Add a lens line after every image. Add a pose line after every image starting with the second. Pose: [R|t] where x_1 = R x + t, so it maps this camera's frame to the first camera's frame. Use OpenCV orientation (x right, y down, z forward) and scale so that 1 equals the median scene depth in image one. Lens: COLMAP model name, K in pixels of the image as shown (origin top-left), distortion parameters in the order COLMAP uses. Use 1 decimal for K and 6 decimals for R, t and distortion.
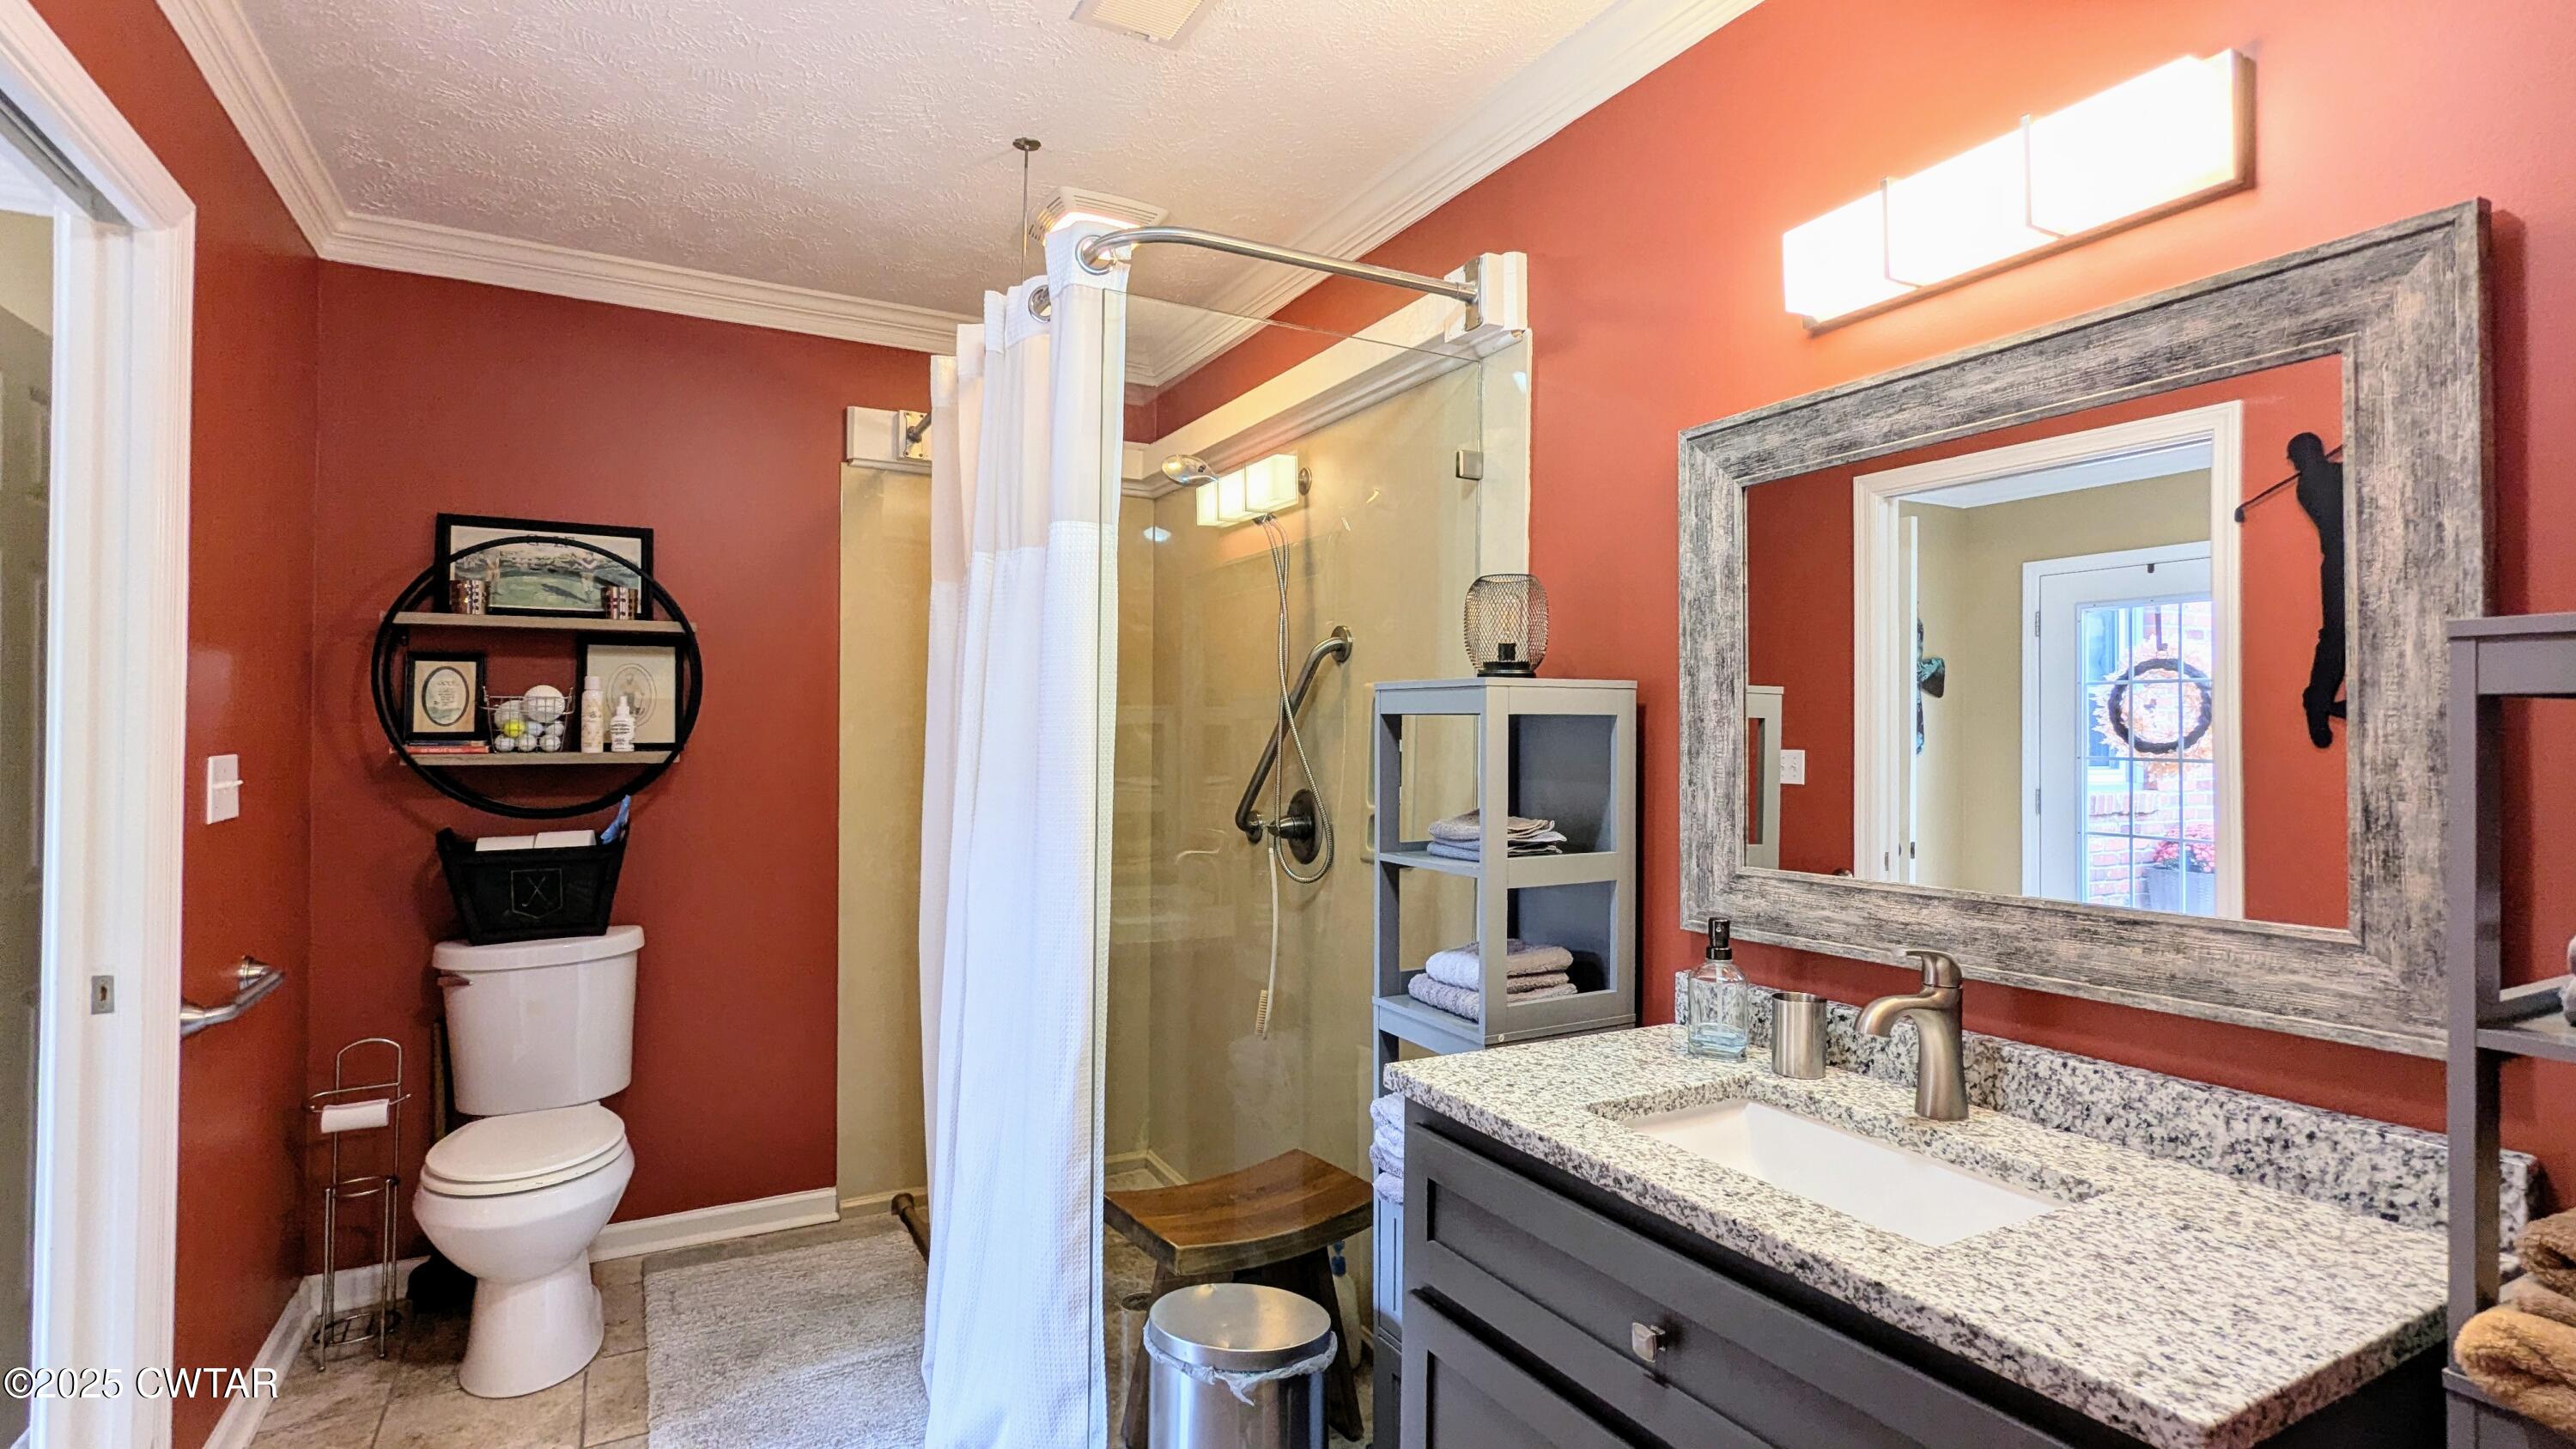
lens RADIAL K [[1215.2, 0, 1287.8], [0, 1215.2, 729.4], [0, 0, 1]] dist [-0.004632, 0.001941]
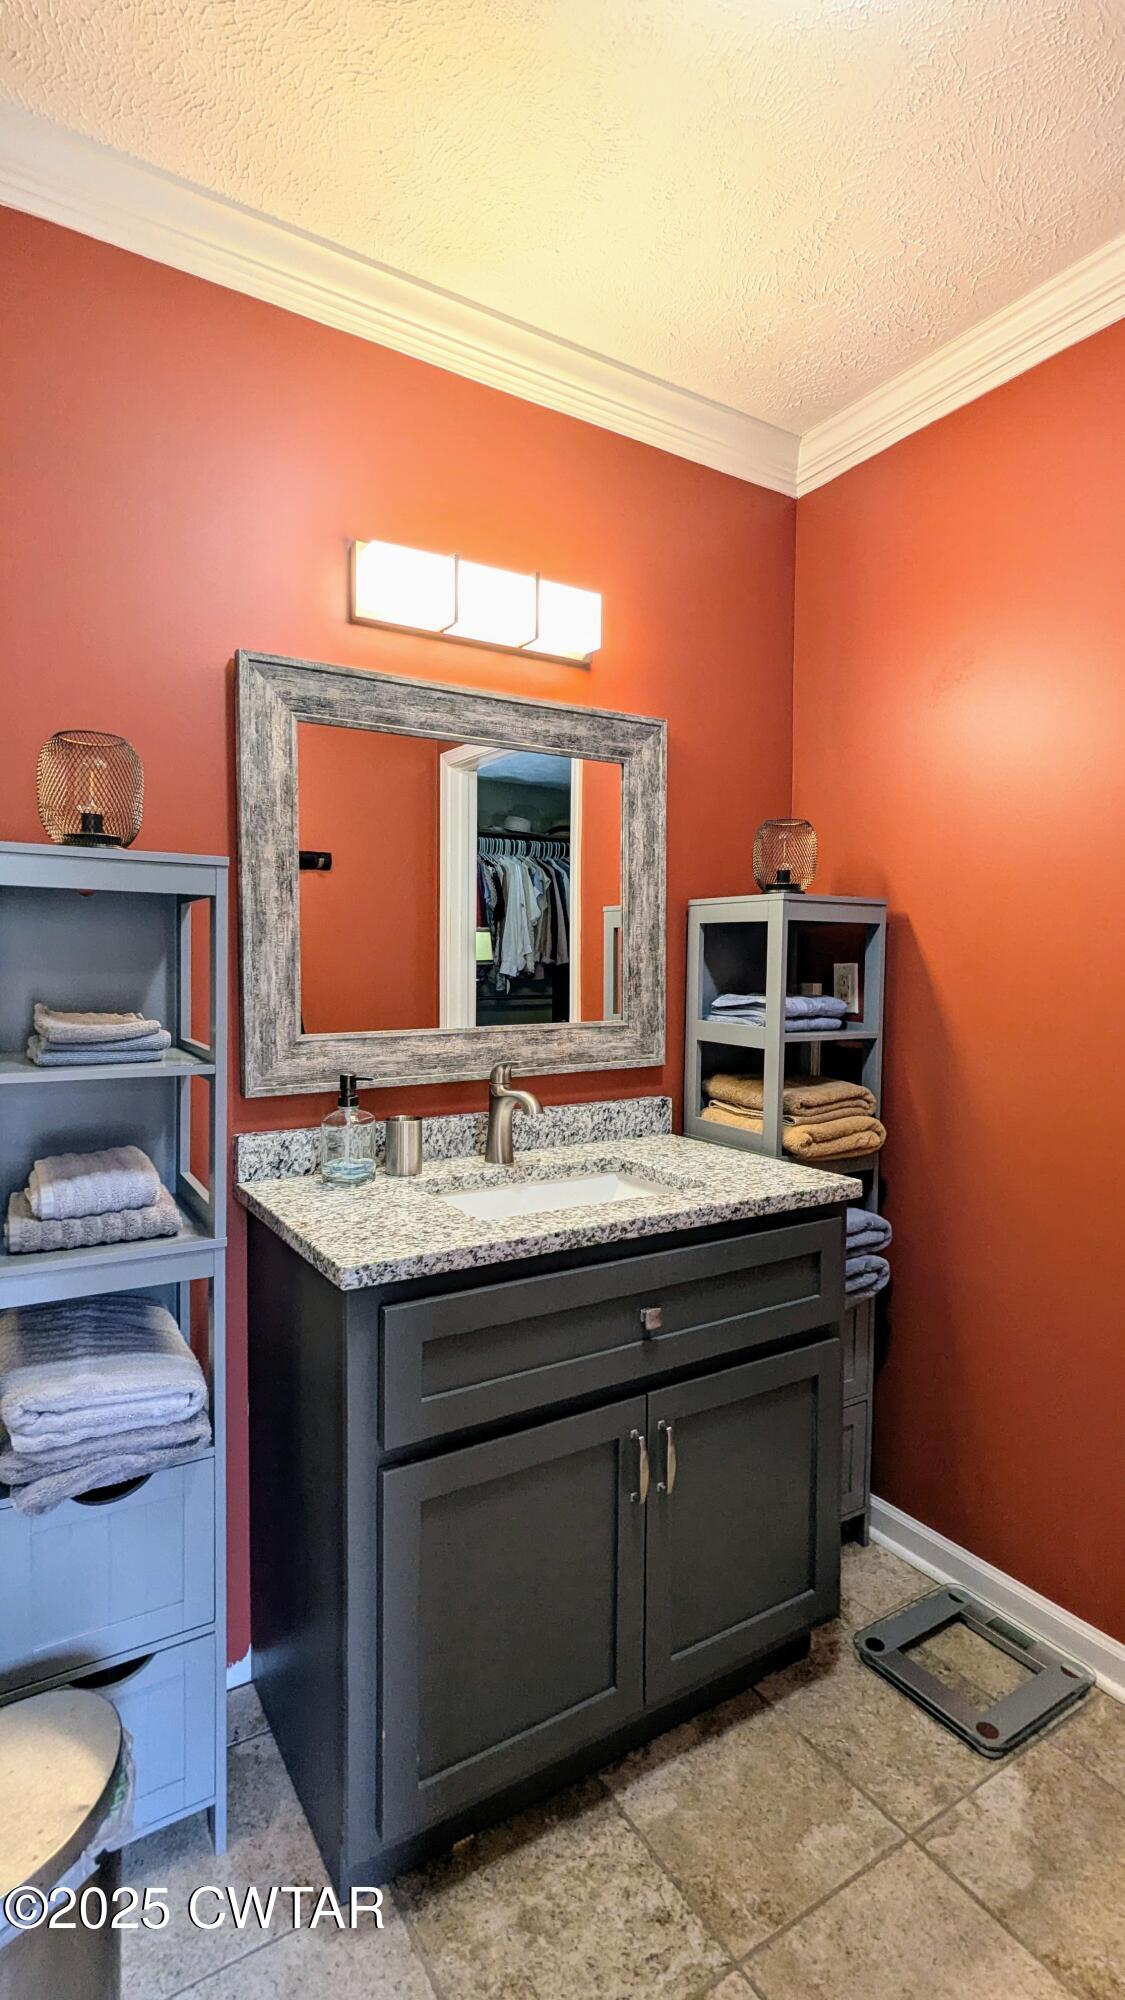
lens RADIAL K [[943.3, 0, 562.5], [0, 943.3, 1000.0], [0, 0, 1]] dist [-0.004632, 0.001941]
pose [[-0.051672, -0.048649, 0.997478, -0.782811], [-0.013836, 0.998752, 0.047994, 0.038084], [-0.998568, -0.011321, -0.052281, 1.050339]]
